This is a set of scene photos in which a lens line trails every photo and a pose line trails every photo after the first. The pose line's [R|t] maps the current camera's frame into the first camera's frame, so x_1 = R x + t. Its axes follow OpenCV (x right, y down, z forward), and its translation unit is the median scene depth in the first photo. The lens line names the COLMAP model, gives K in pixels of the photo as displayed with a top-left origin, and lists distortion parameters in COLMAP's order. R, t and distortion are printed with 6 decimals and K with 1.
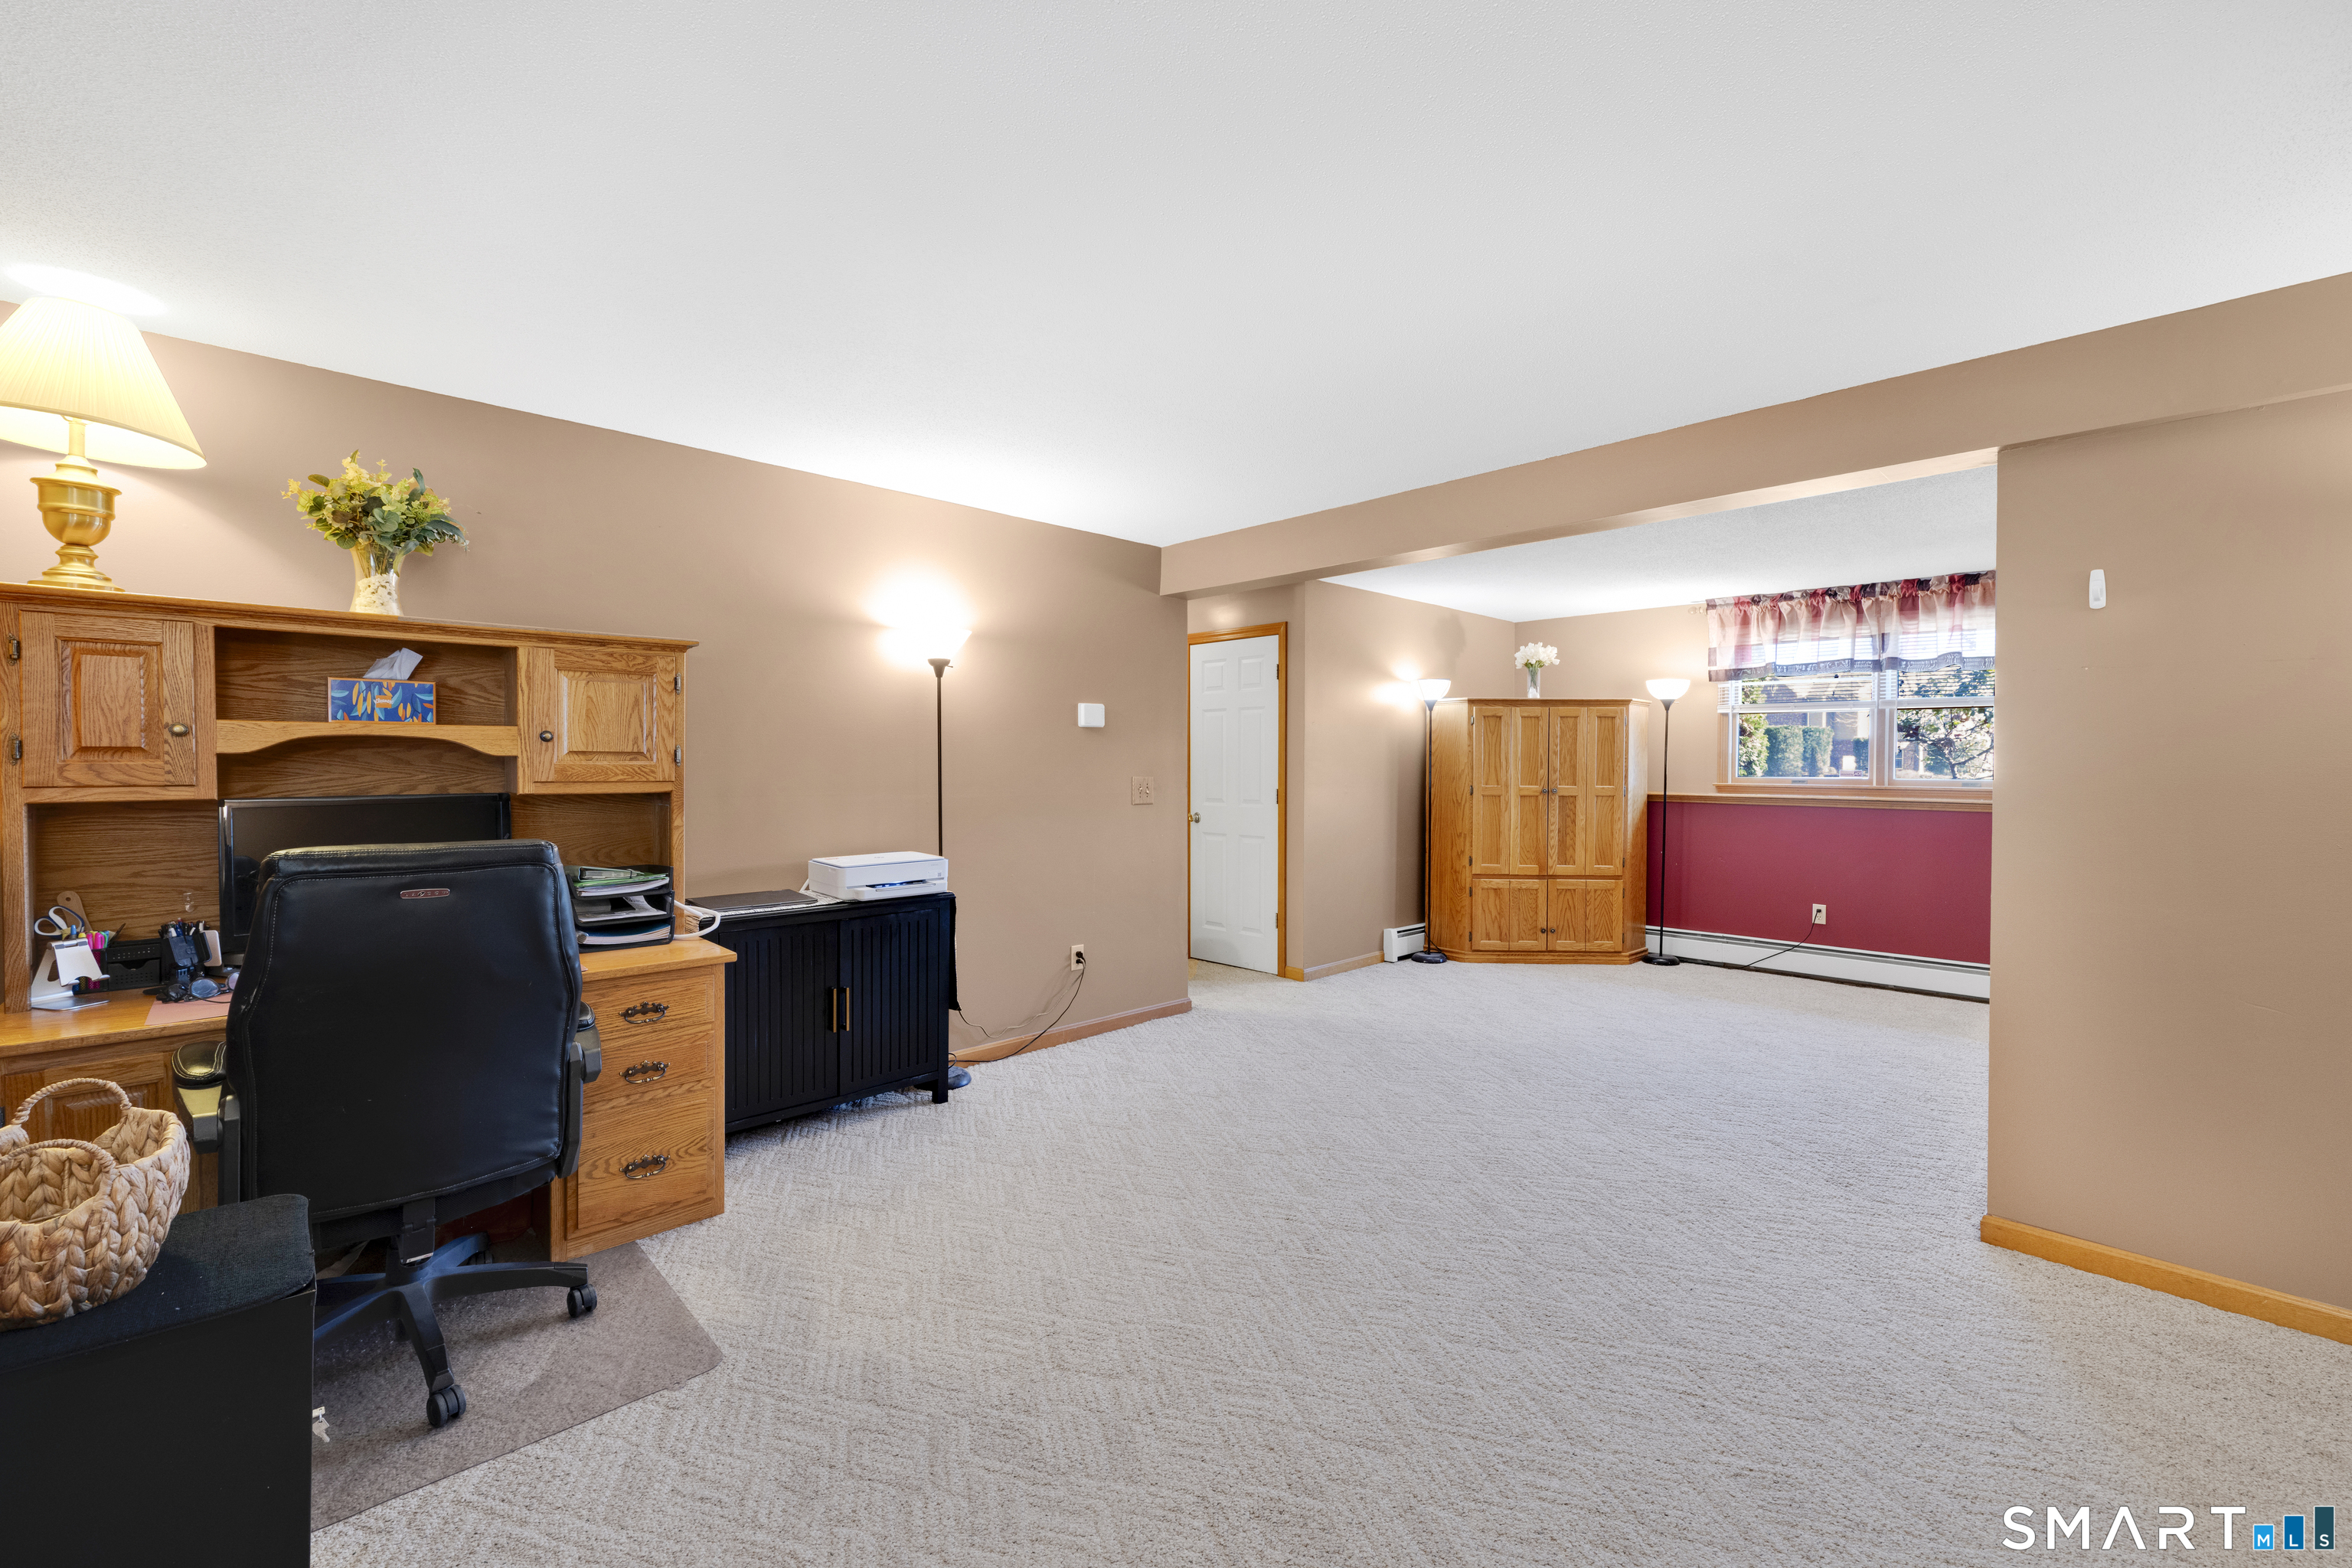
lens RADIAL K [[988.4, 0, 1164.3], [0, 988.4, 778.1], [0, 0, 1]] dist [-0.001300, -0.000057]
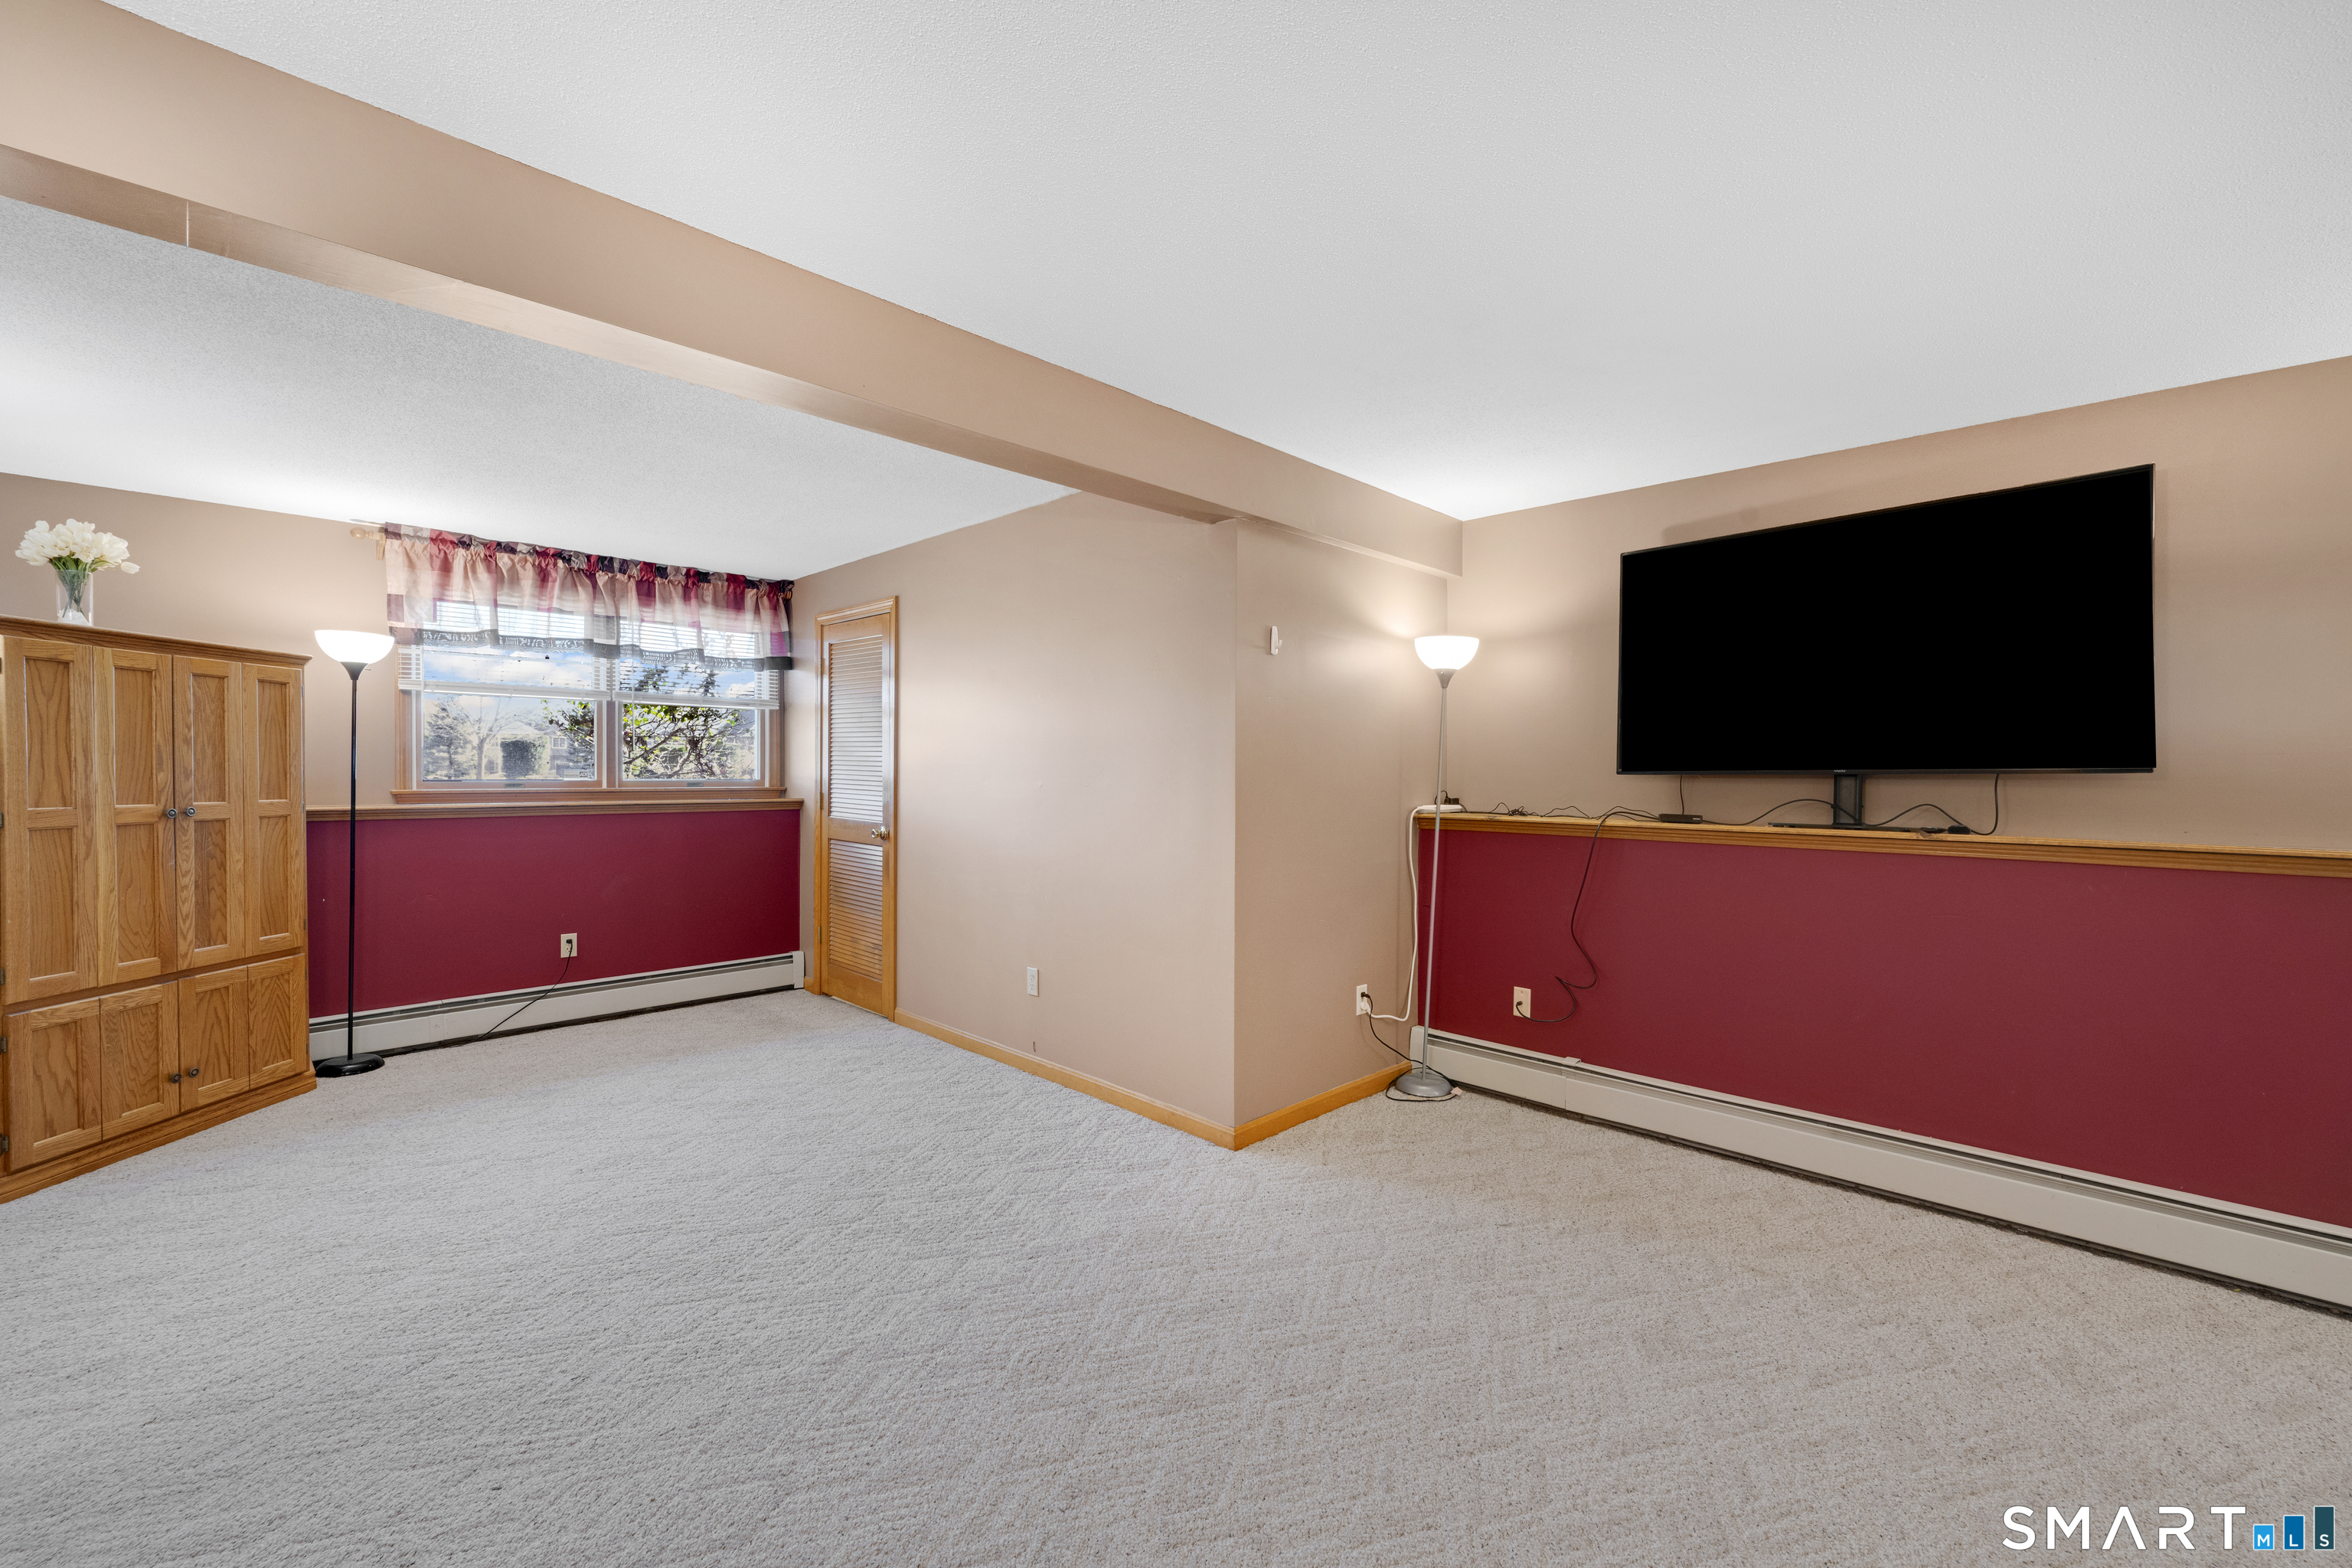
lens RADIAL K [[988.4, 0, 1178.4], [0, 988.4, 785.0], [0, 0, 1]] dist [-0.001300, -0.000057]
pose [[-0.059862, -0.019471, 0.998017, -0.174796], [0.011483, 0.999730, 0.020193, -0.006449], [-0.998141, 0.012669, -0.059622, 0.505466]]
